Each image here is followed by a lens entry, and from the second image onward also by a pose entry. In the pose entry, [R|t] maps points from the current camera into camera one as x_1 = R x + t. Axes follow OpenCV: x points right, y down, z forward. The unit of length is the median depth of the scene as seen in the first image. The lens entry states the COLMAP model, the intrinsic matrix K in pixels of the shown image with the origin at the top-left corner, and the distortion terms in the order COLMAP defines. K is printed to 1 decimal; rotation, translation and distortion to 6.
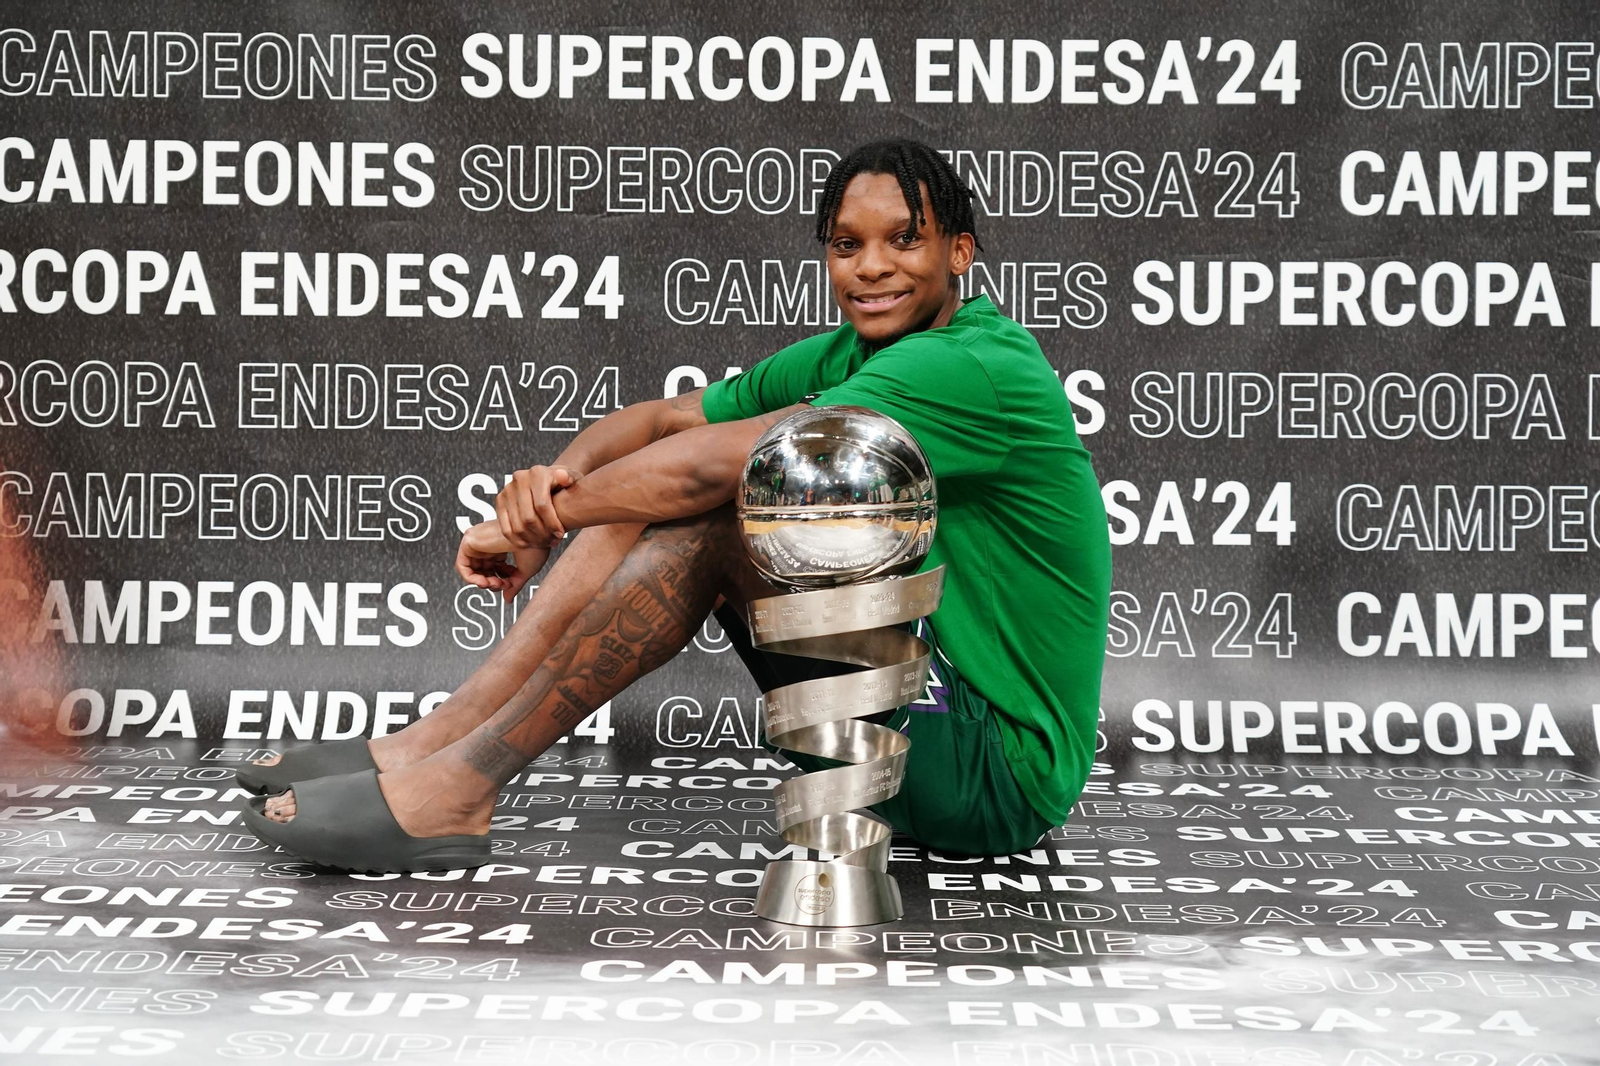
lens RADIAL K [[3285.3, 0, 812.2], [0, 3285.3, 649.8], [0, 0, 1]] dist [0.003741, 0.000000]
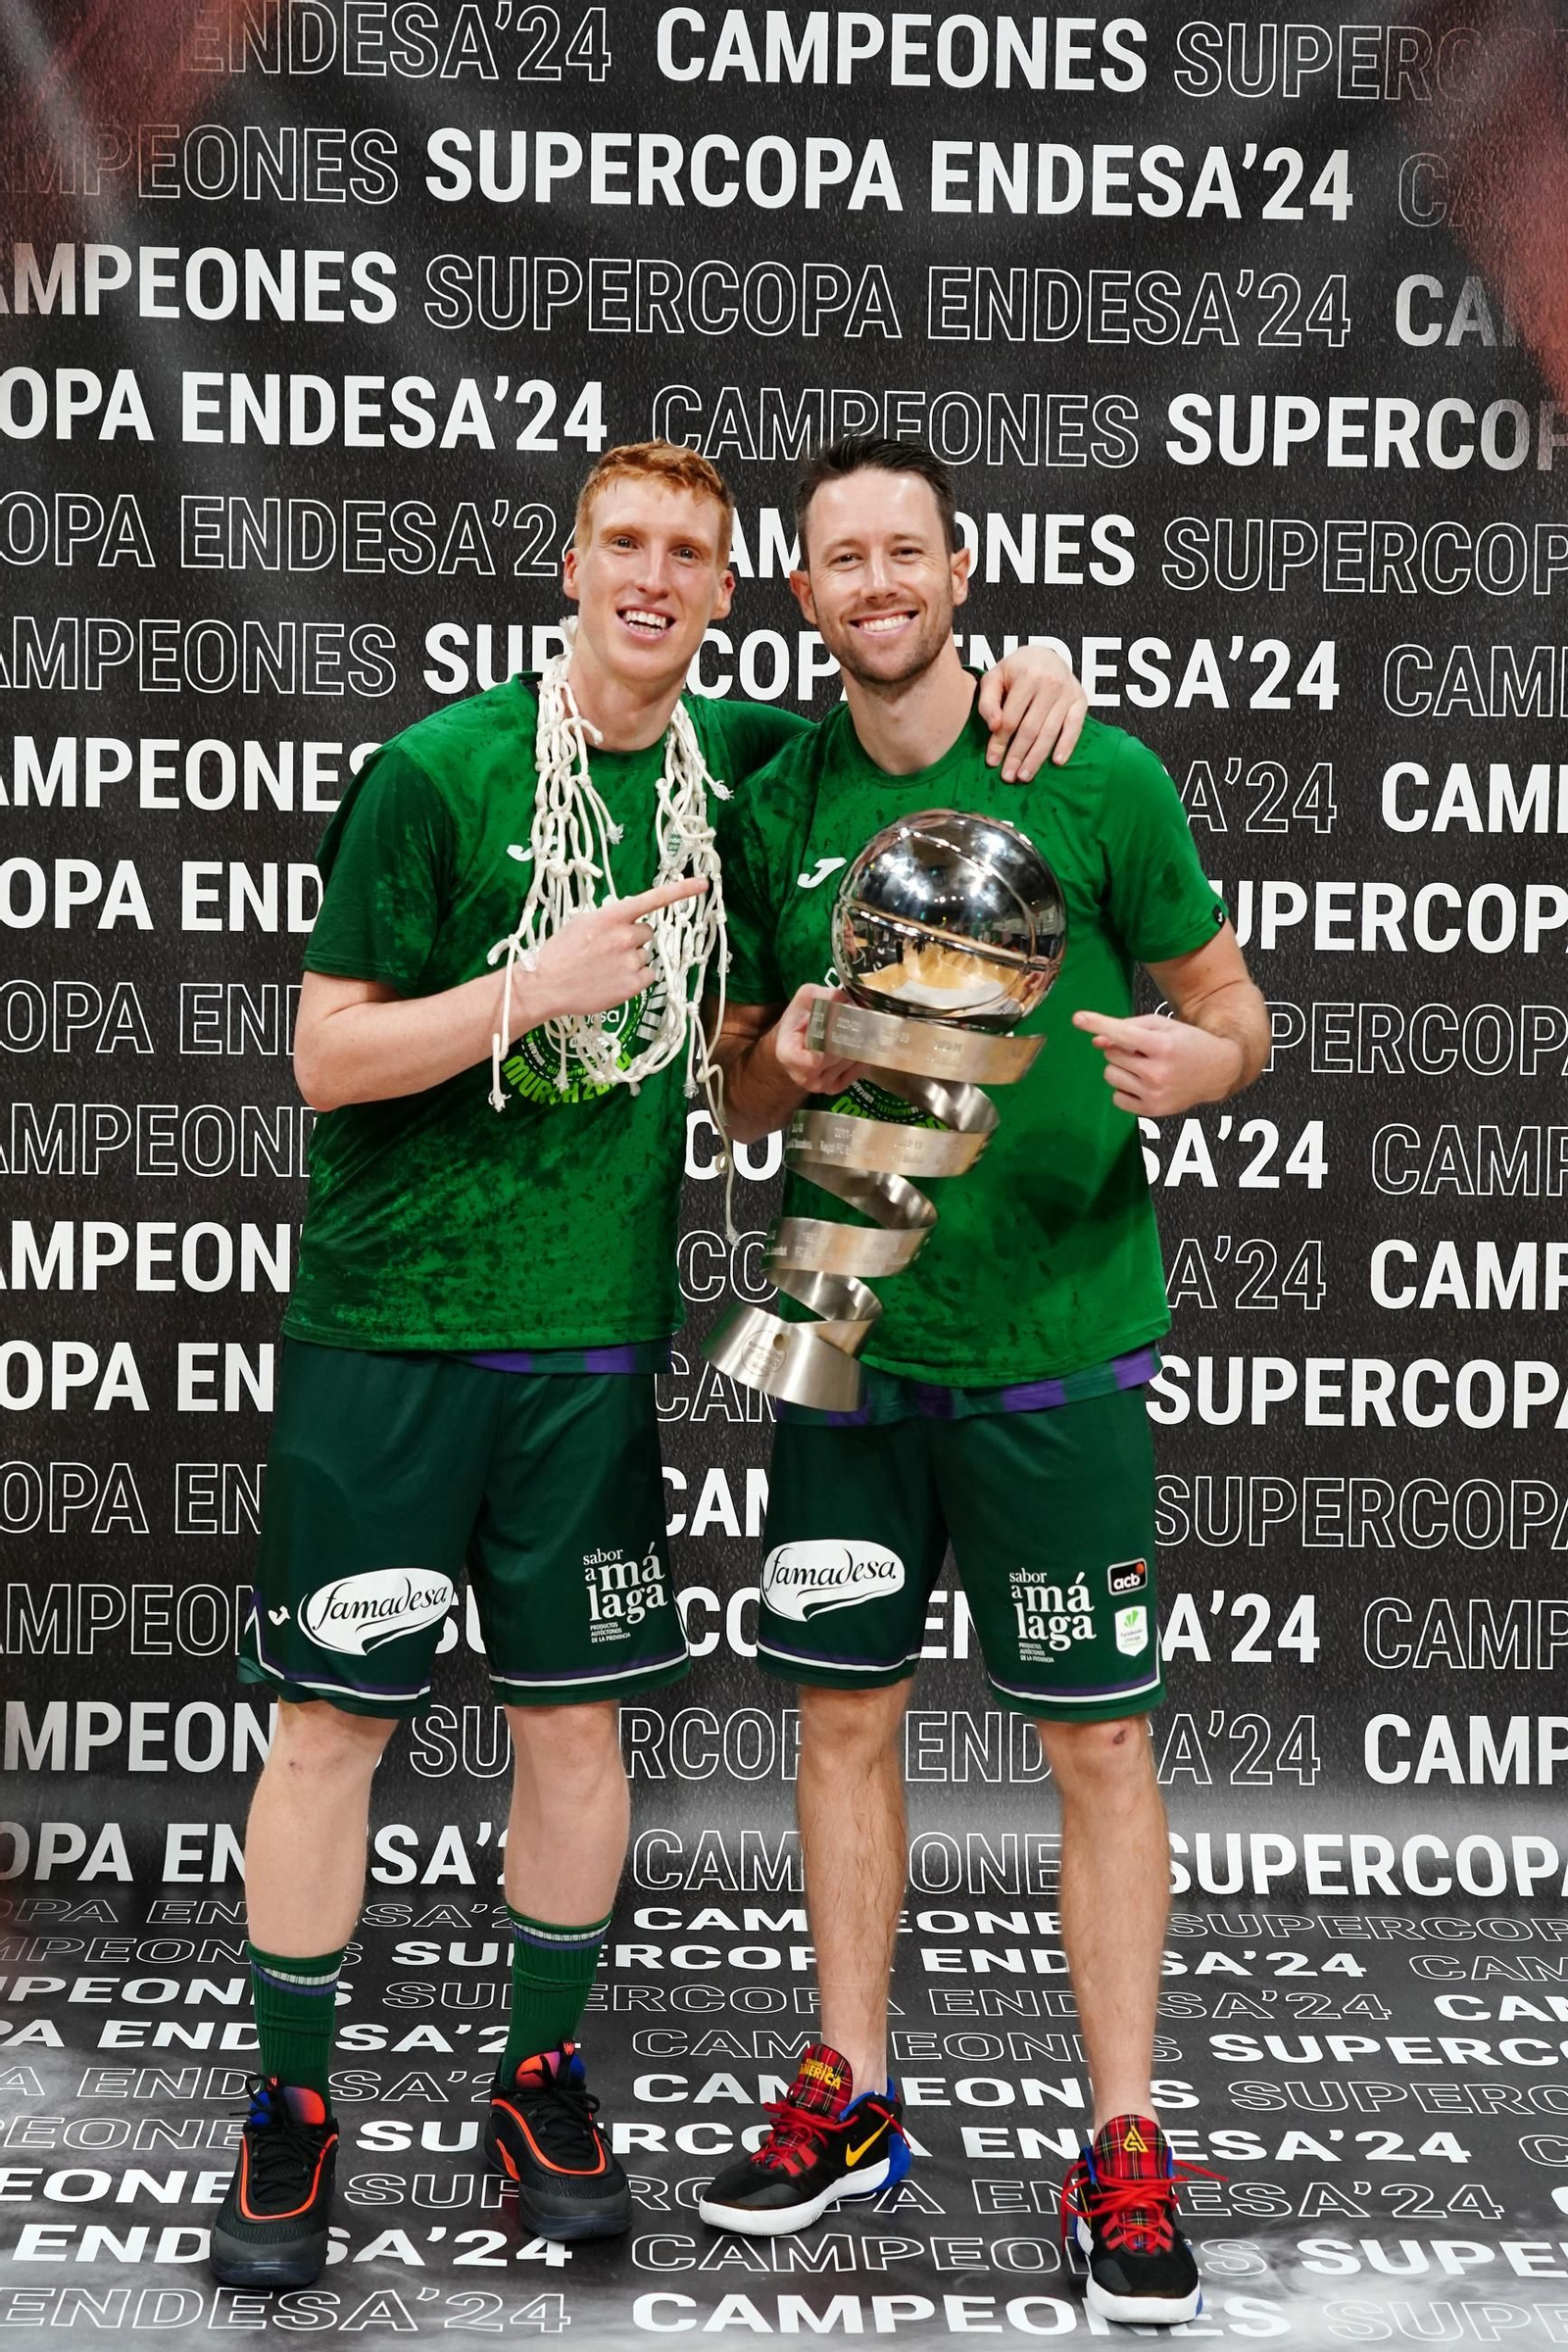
lens RADIAL K [[4148.9, 0, 791.6], [0, 4148.9, 1191.9], [0, 0, 1]] dist [0.021227, 0.000000]
pose [[0.998625, 0.004080, 0.052264, -0.064159], [-0.004923, 0.999860, 0.016010, -0.183581], [-0.052192, -0.016245, 0.998505, -0.163612]]
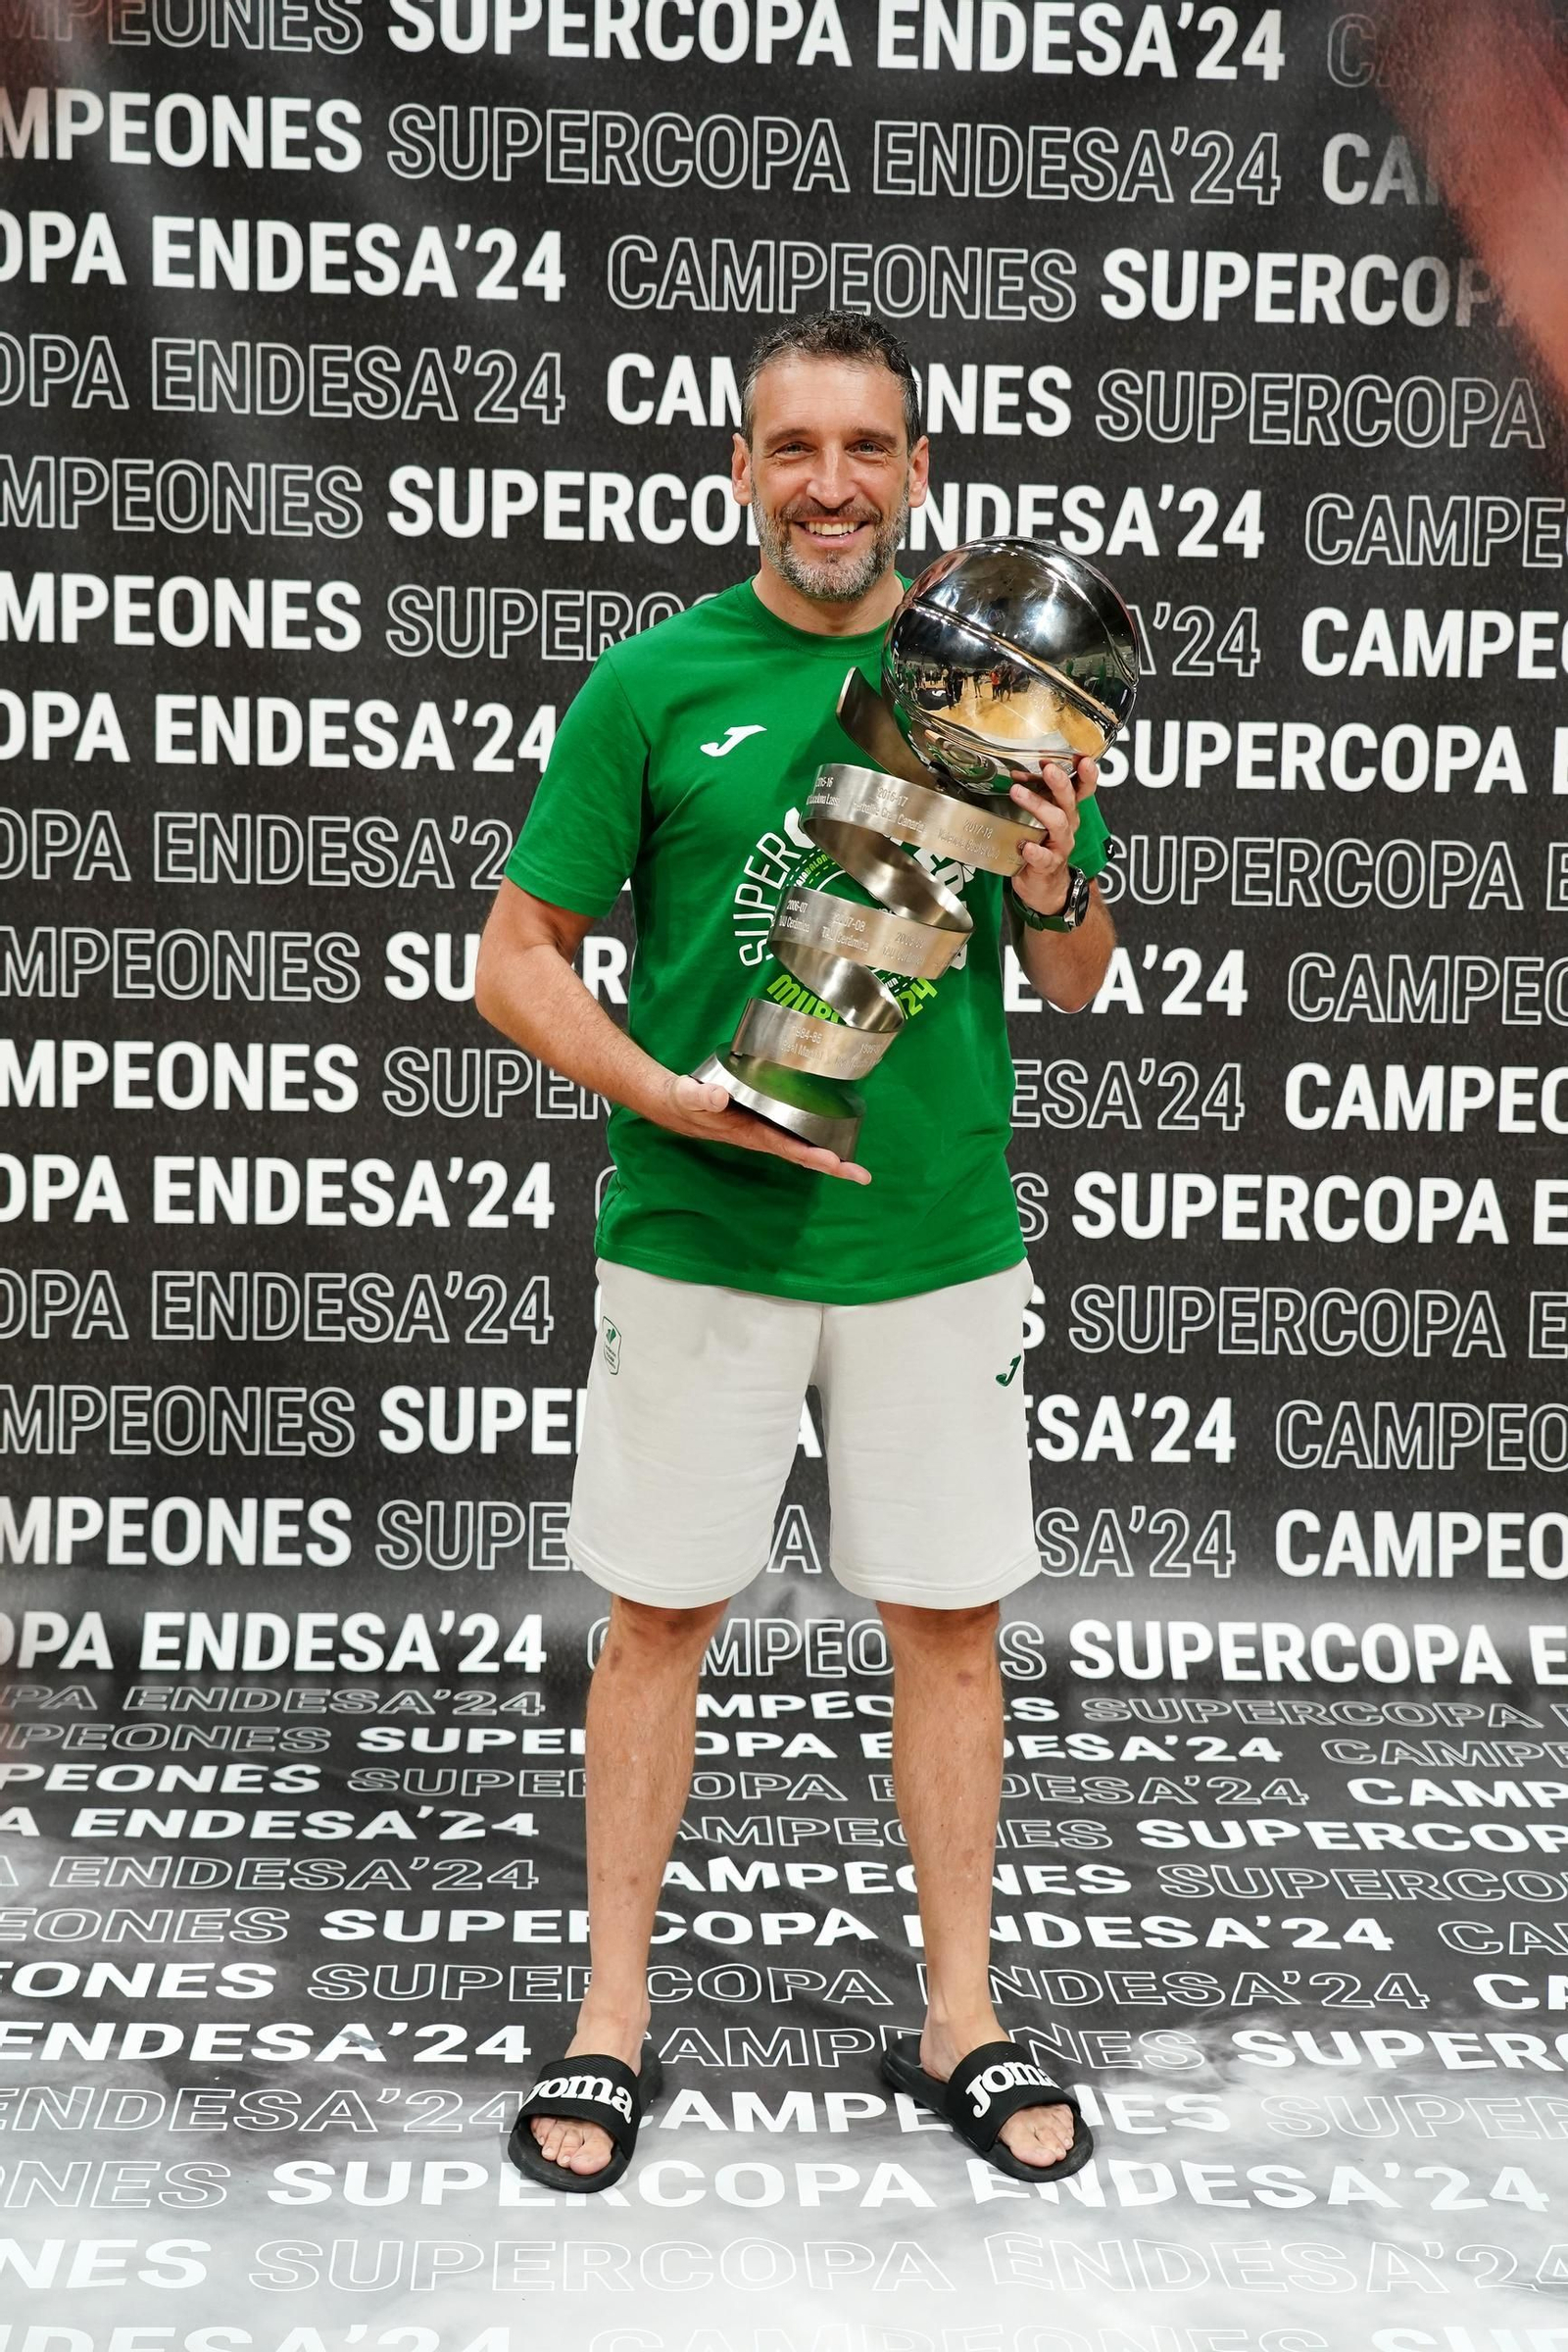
lens RADIAL K [[3463.6, 0, 781.8], [0, 3463.6, 1182.4], [0, 0, 1]] dist [0.048612, 0.000000]
pose [[0.997342, 0.005223, 0.072670, -0.064991], [-0.009602, 0.998150, 0.060043, -0.177426], [-0.072222, -0.060581, 0.995547, -0.023316]]
